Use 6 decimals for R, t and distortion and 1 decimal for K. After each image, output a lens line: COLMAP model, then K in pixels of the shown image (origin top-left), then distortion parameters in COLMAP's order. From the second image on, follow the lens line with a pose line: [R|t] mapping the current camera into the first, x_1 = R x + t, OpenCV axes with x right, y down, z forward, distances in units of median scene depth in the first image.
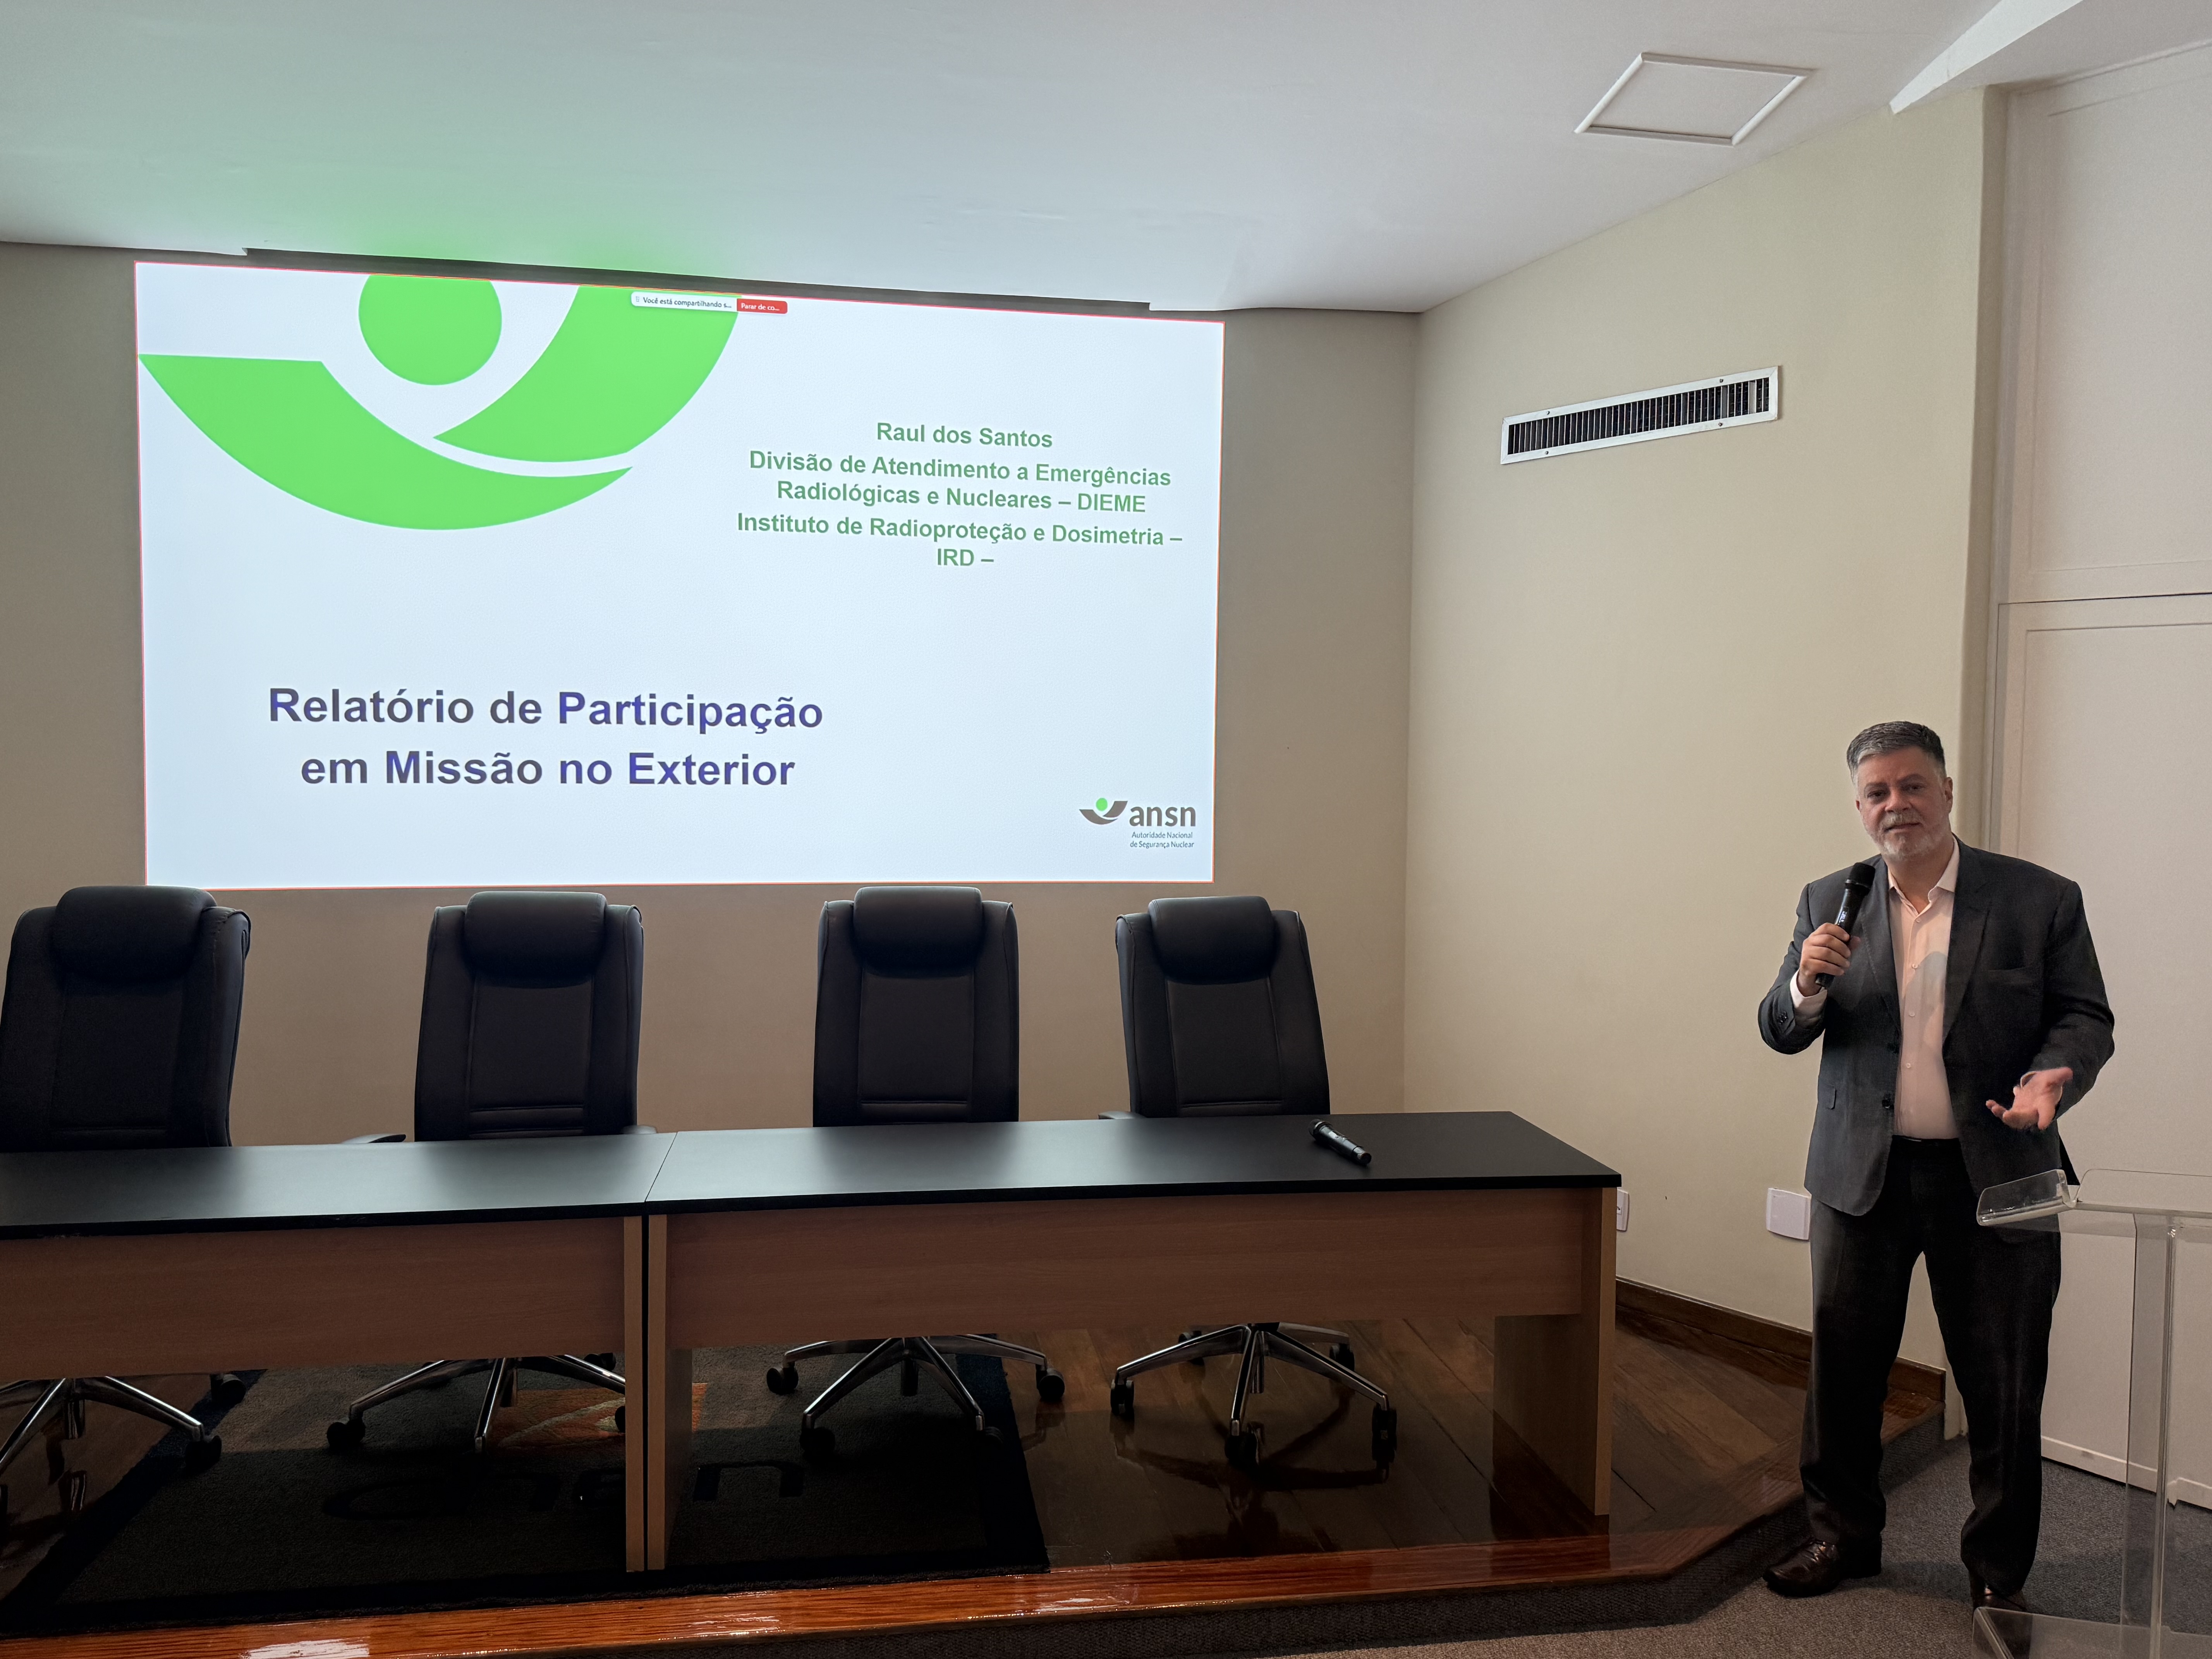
lens RADIAL K [[1695.4, 0, 1092.3], [0, 1695.4, 834.6], [0, 0, 1]] dist [0.015576, -0.026229]
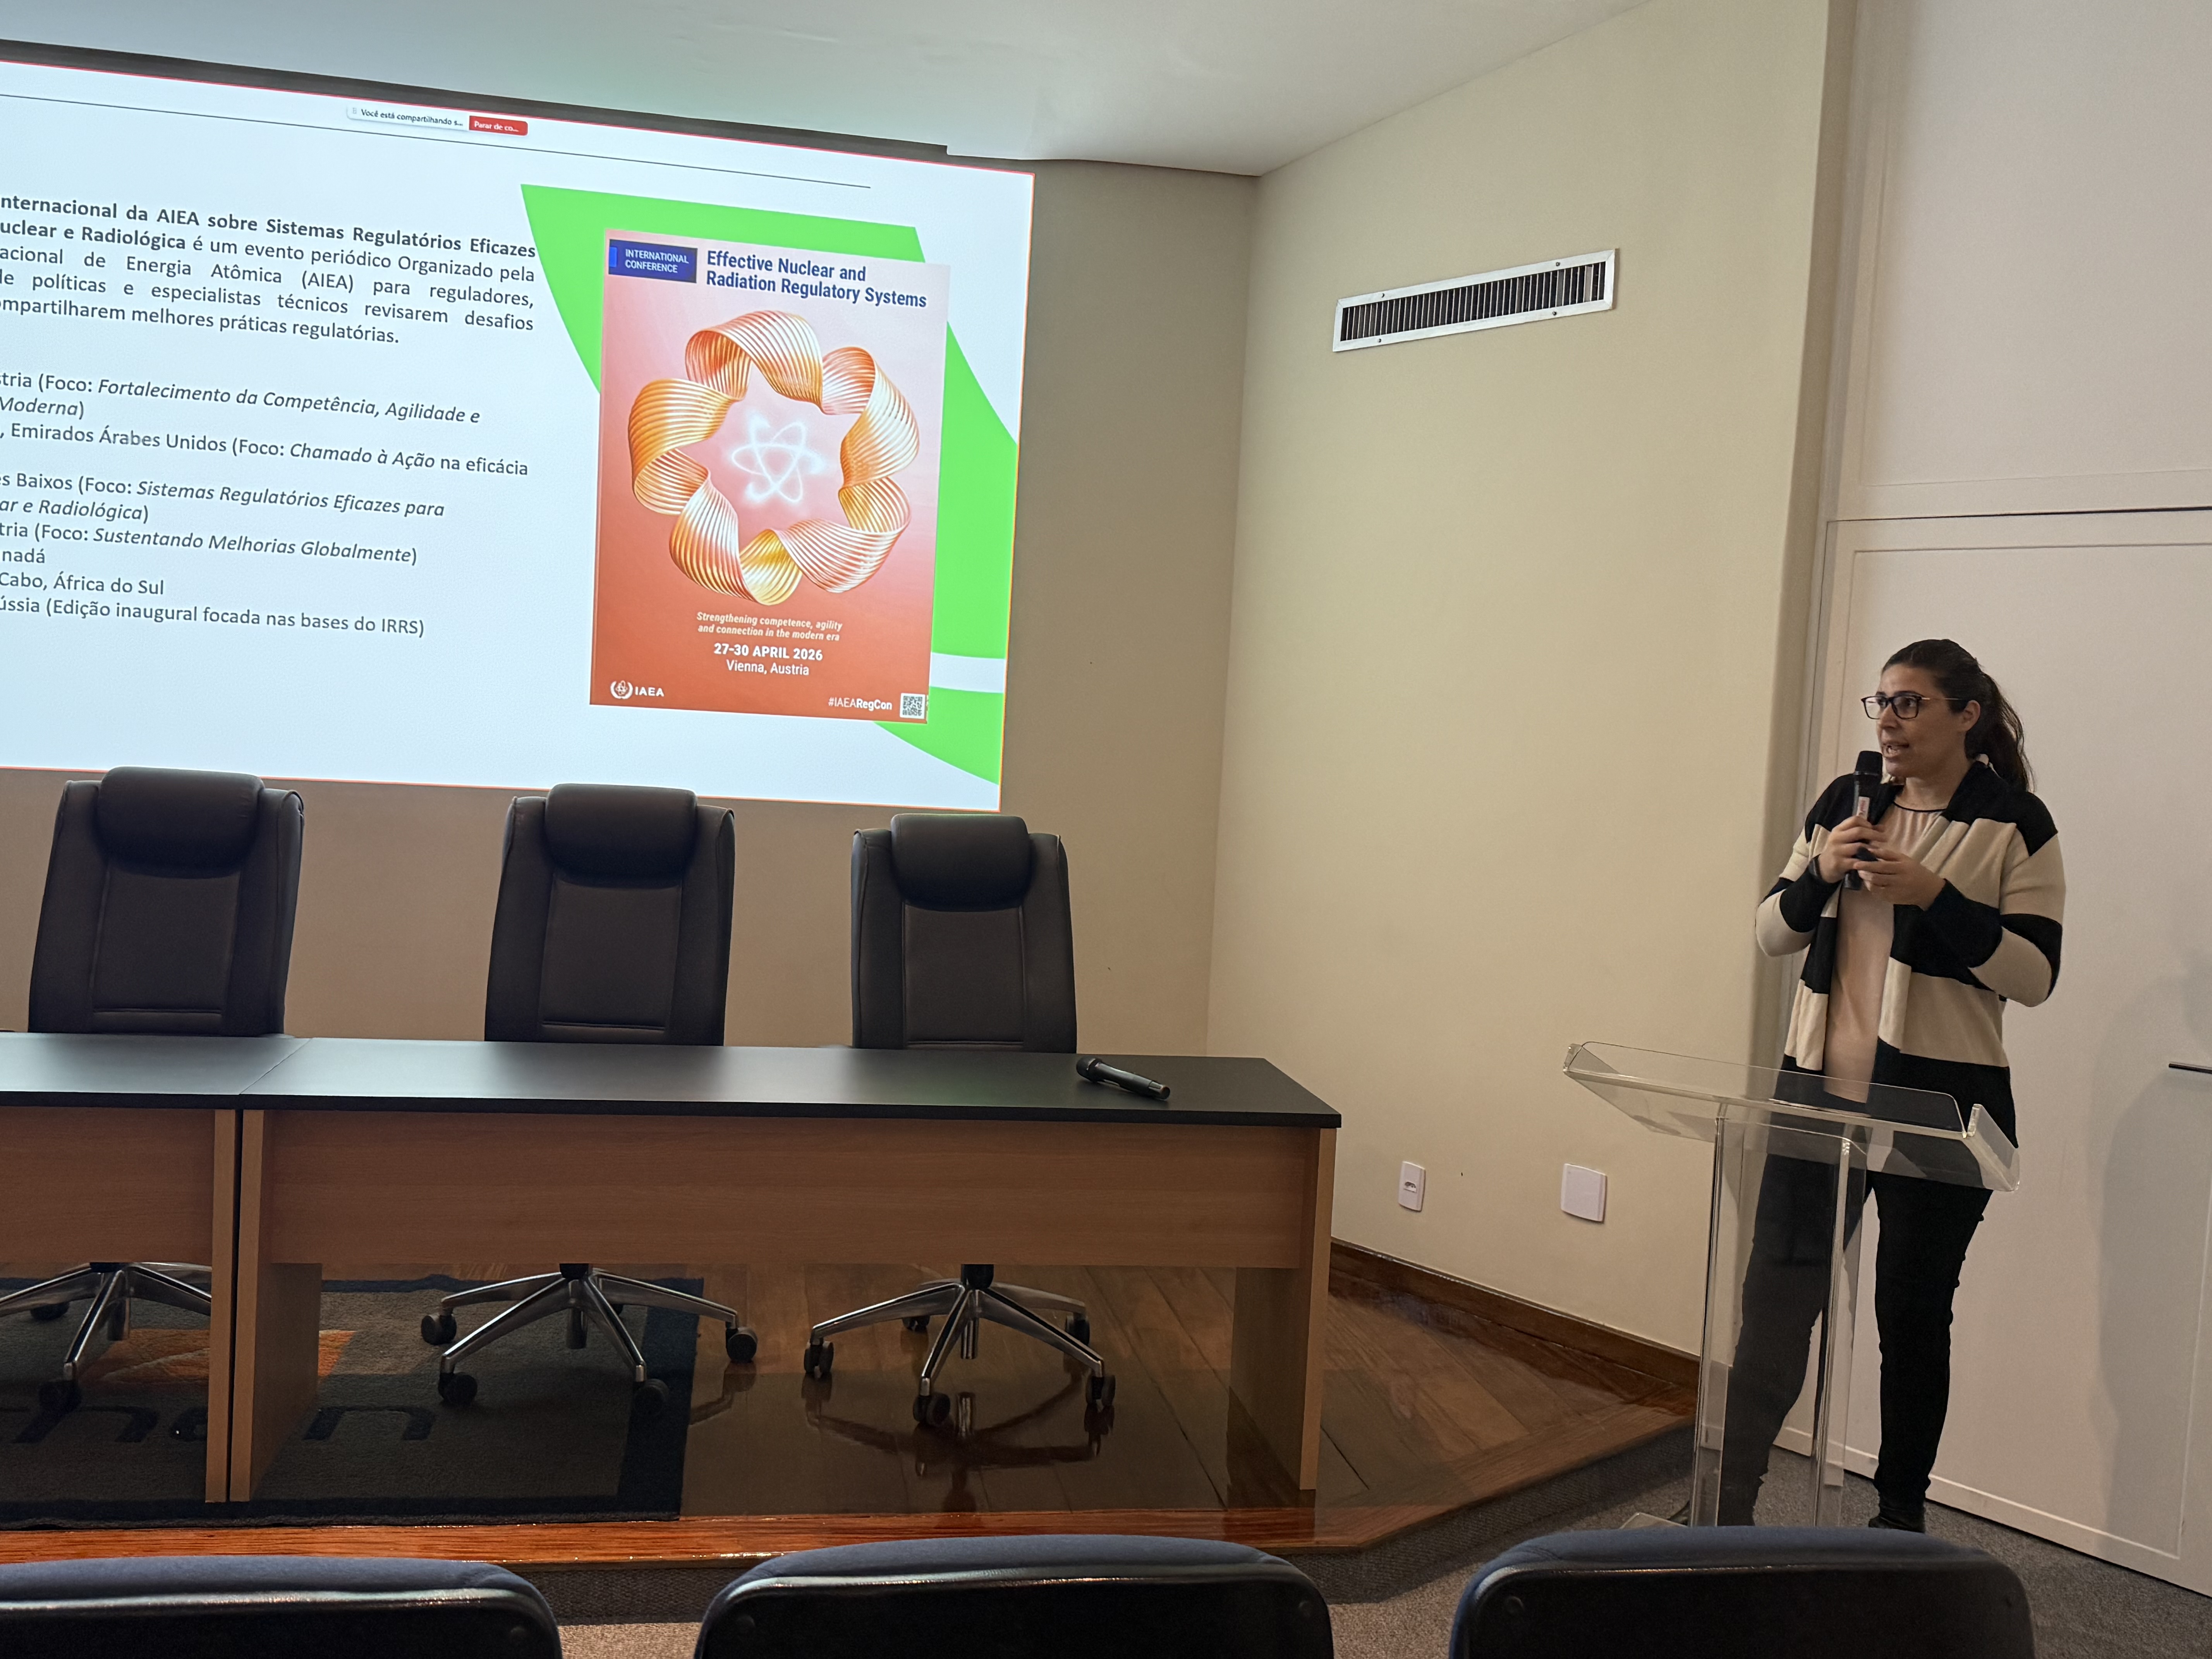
lens RADIAL K [[2012.6, 0, 1101.0], [0, 2012.6, 842.6], [0, 0, 1]] dist [-0.005138, 0.000000]
pose [[0.998534, 0.043836, 0.031748, 0.118078], [-0.044167, 0.998976, 0.009823, 0.040879], [-0.031285, -0.011211, 0.999448, -0.060039]]
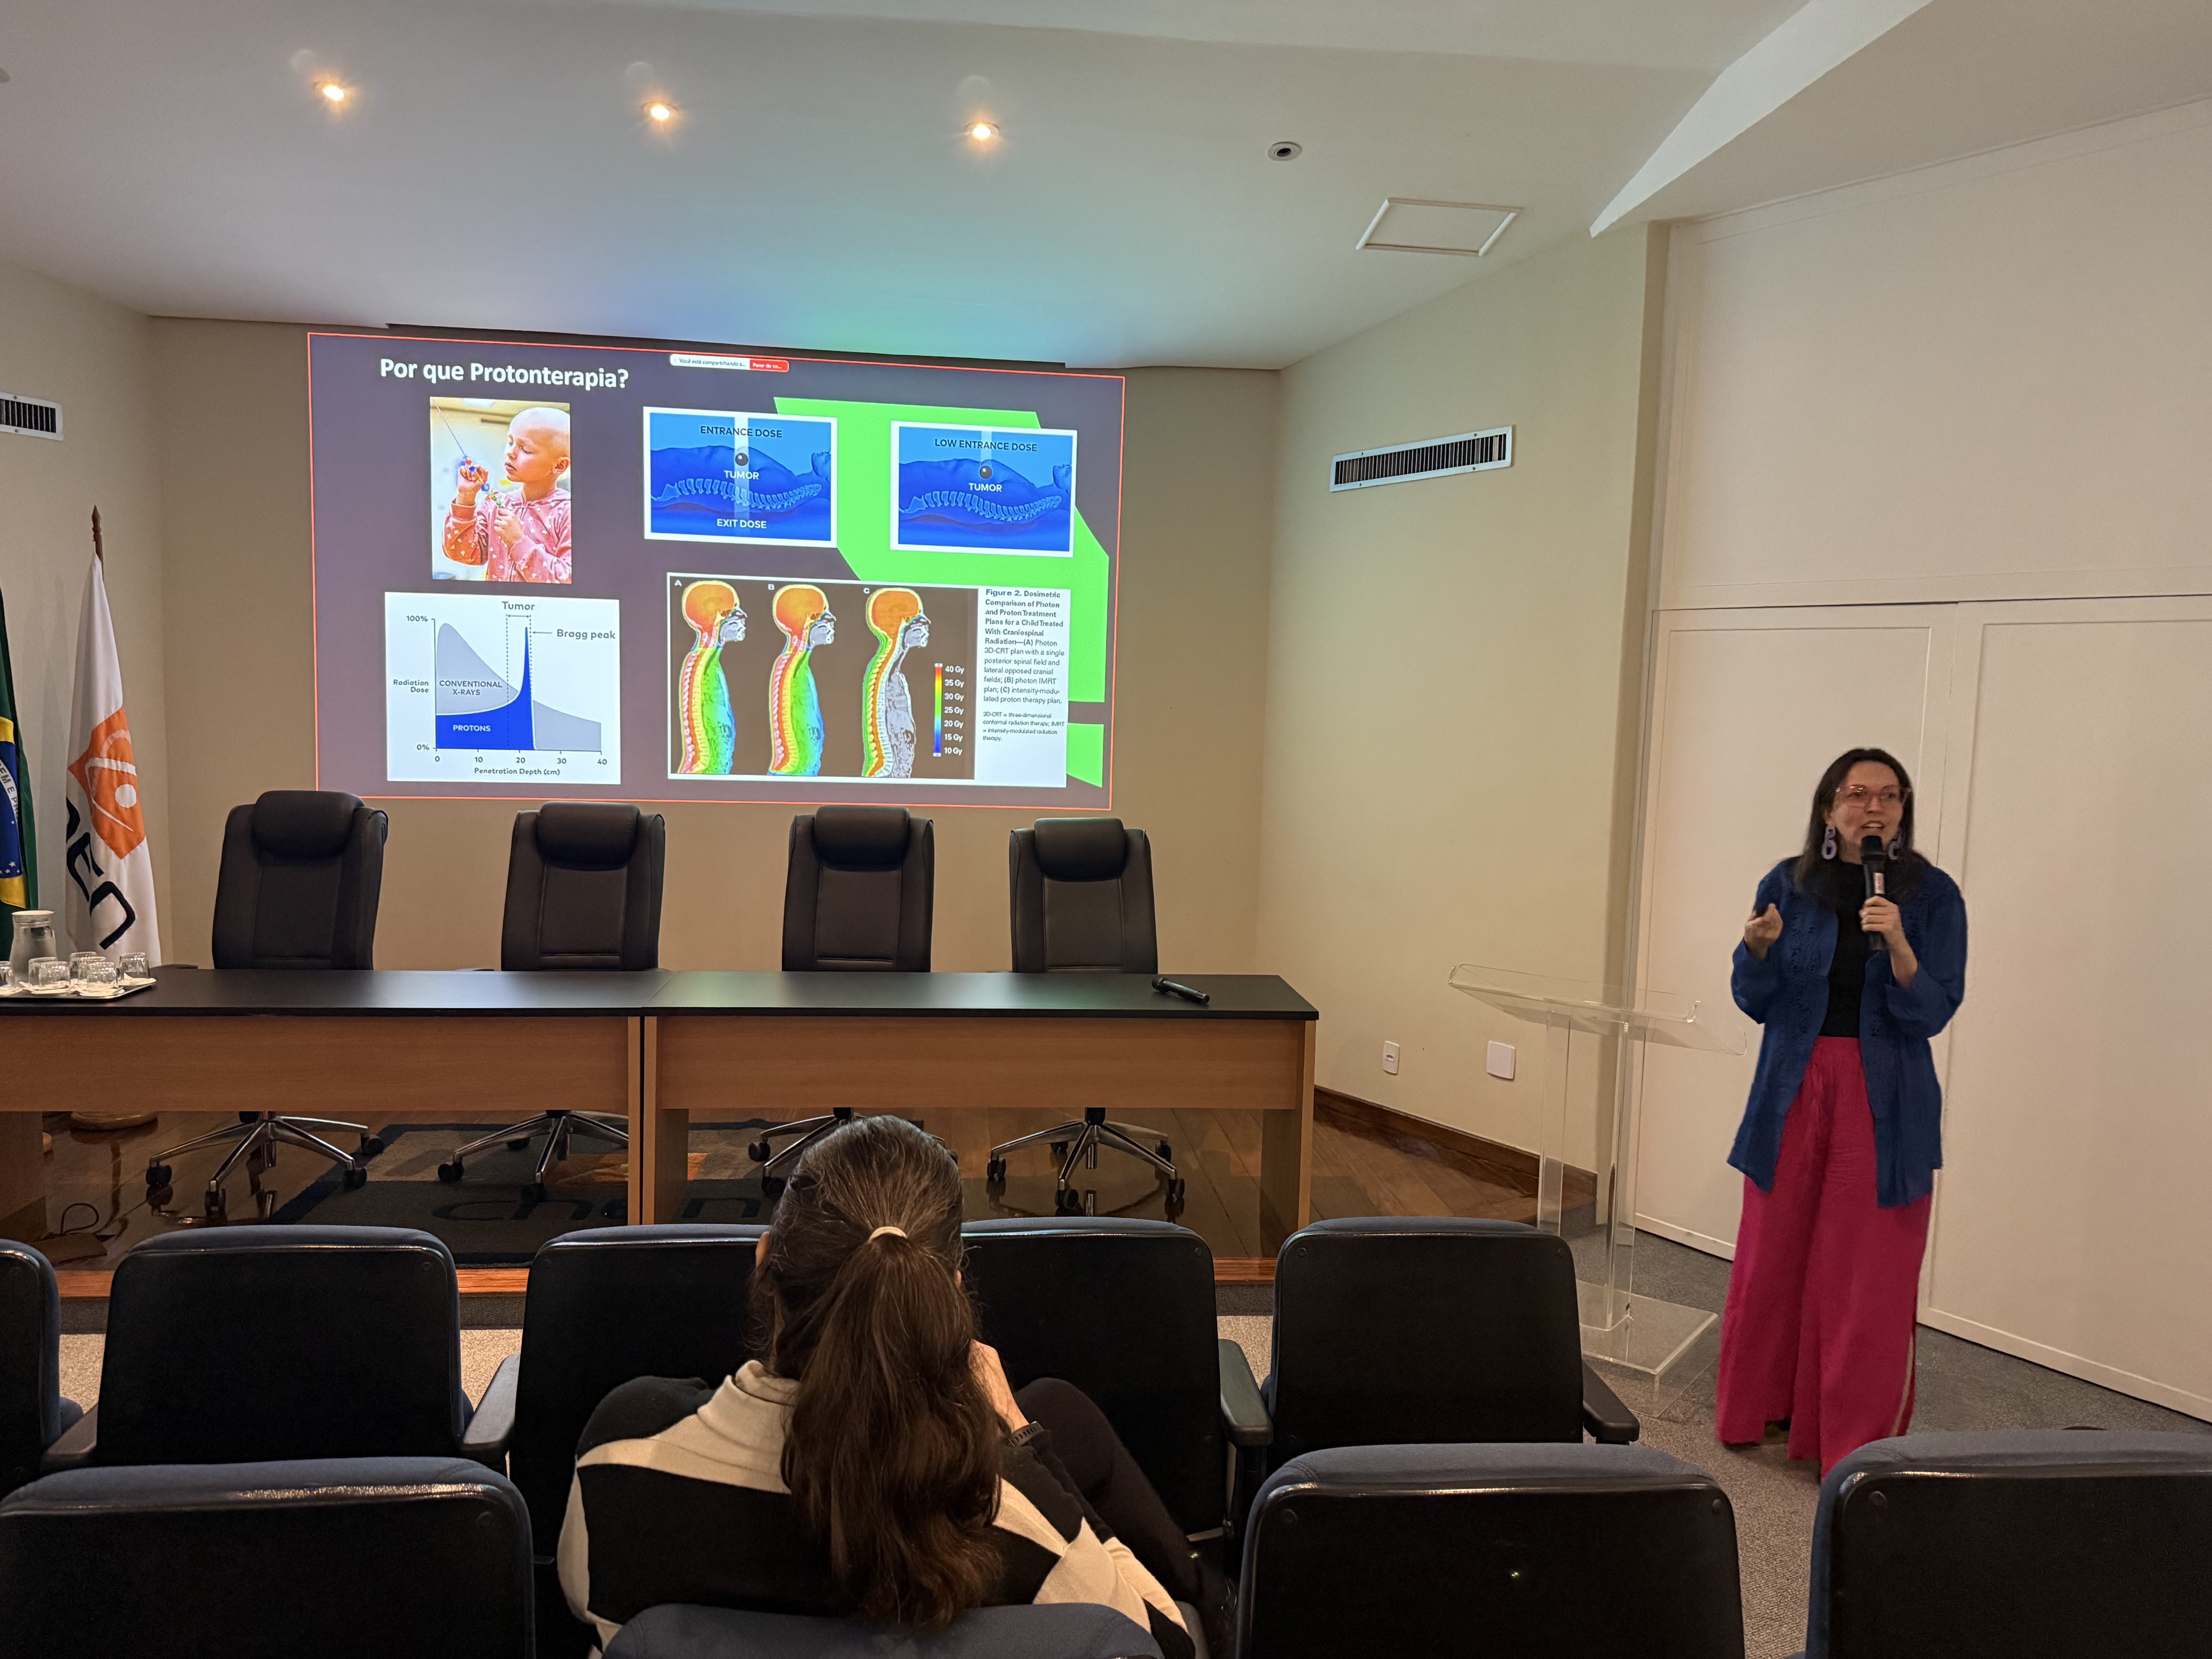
lens RADIAL K [[1562.2, 0, 1093.1], [0, 1562.2, 854.9], [0, 0, 1]] dist [0.018343, -0.014278]
pose [[0.998414, 0.022368, -0.051660, 0.154868], [-0.019846, 0.998610, 0.048826, 0.006078], [0.052680, -0.047724, 0.997470, -0.266286]]
